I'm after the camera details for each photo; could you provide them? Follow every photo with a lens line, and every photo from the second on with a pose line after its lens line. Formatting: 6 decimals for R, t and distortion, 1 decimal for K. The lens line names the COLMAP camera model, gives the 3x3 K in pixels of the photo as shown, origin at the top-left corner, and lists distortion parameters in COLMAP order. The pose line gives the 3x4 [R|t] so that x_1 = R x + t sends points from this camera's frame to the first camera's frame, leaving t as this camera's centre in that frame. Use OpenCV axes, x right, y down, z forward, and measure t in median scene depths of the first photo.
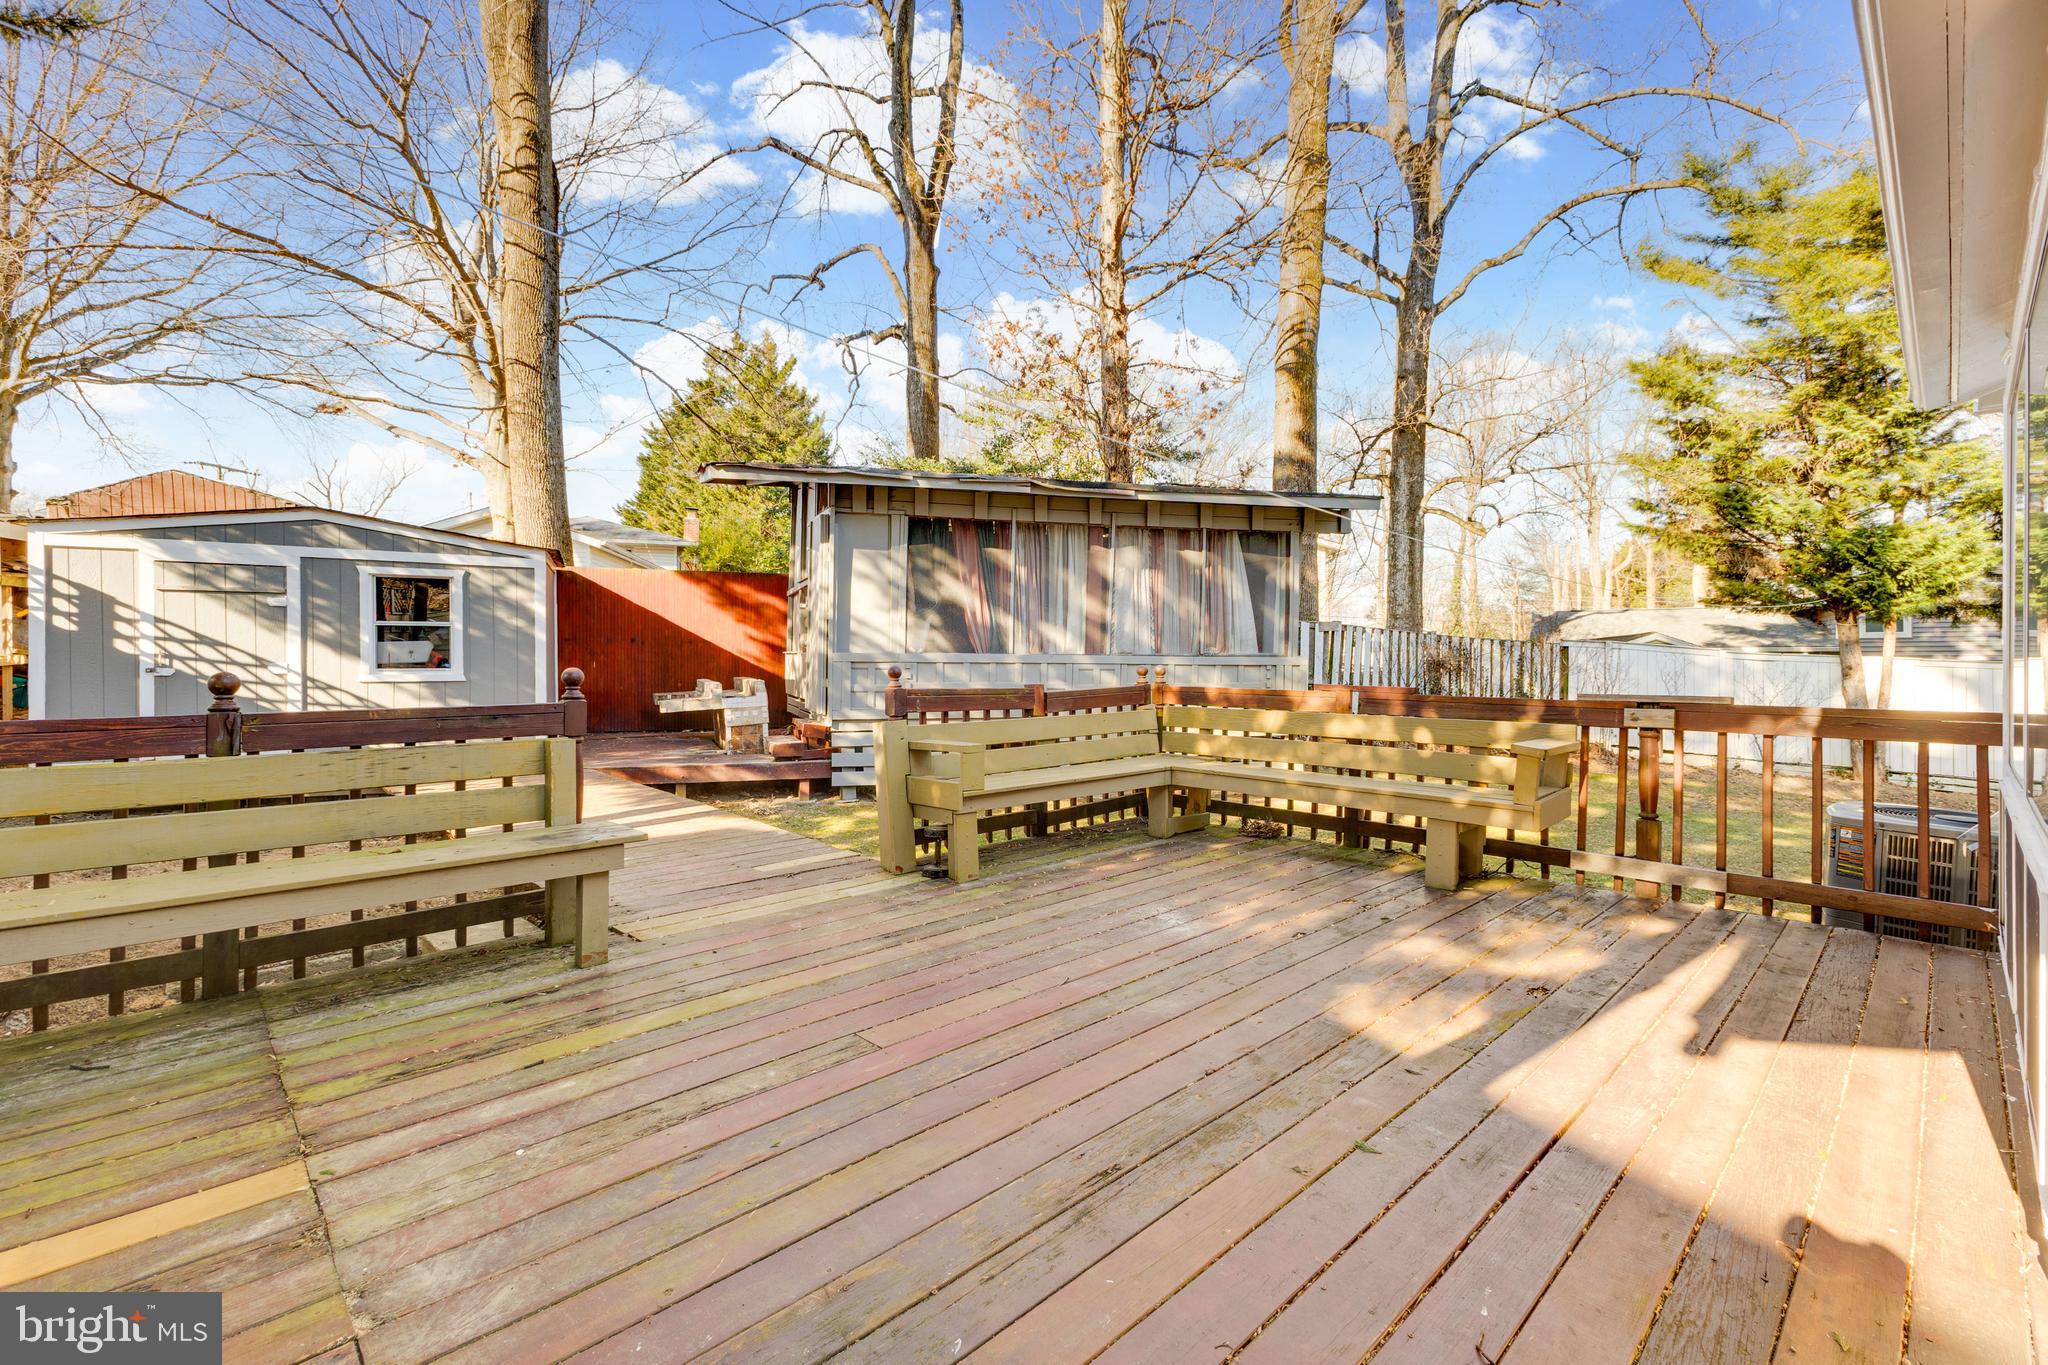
lens RADIAL K [[892.3, 0, 1028.9], [0, 892.3, 651.1], [0, 0, 1]] dist [0.009091, -0.003606]
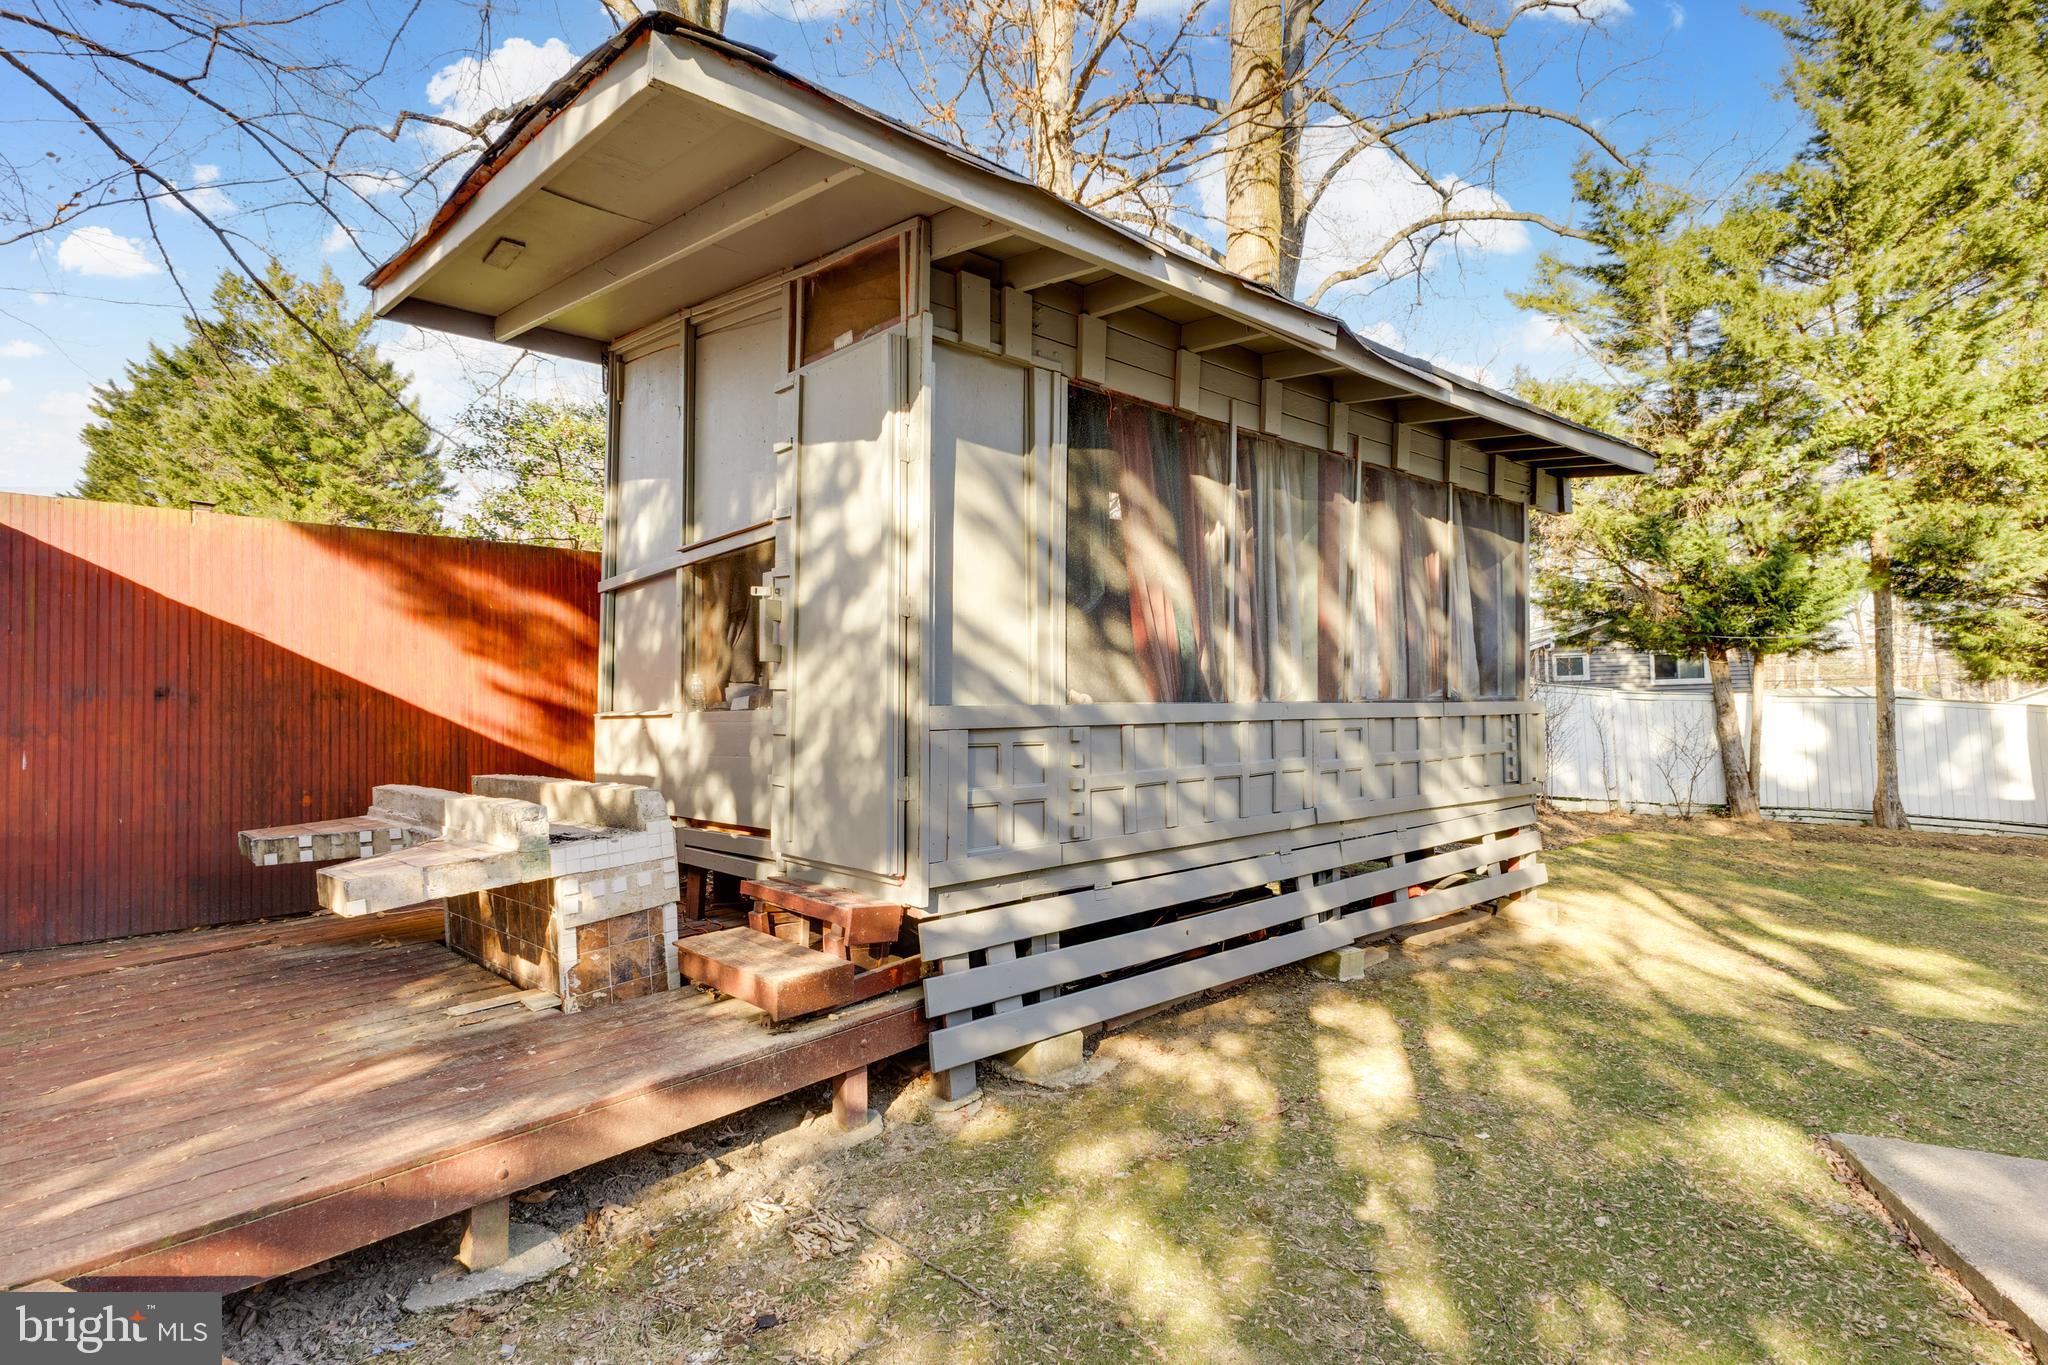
lens RADIAL K [[892.3, 0, 1016.0], [0, 892.3, 679.5], [0, 0, 1]] dist [0.009091, -0.003606]
pose [[0.918861, -0.009880, 0.394457, -0.307021], [0.024564, 0.999180, -0.032193, 0.002143], [-0.393815, 0.039270, 0.918350, 0.592746]]
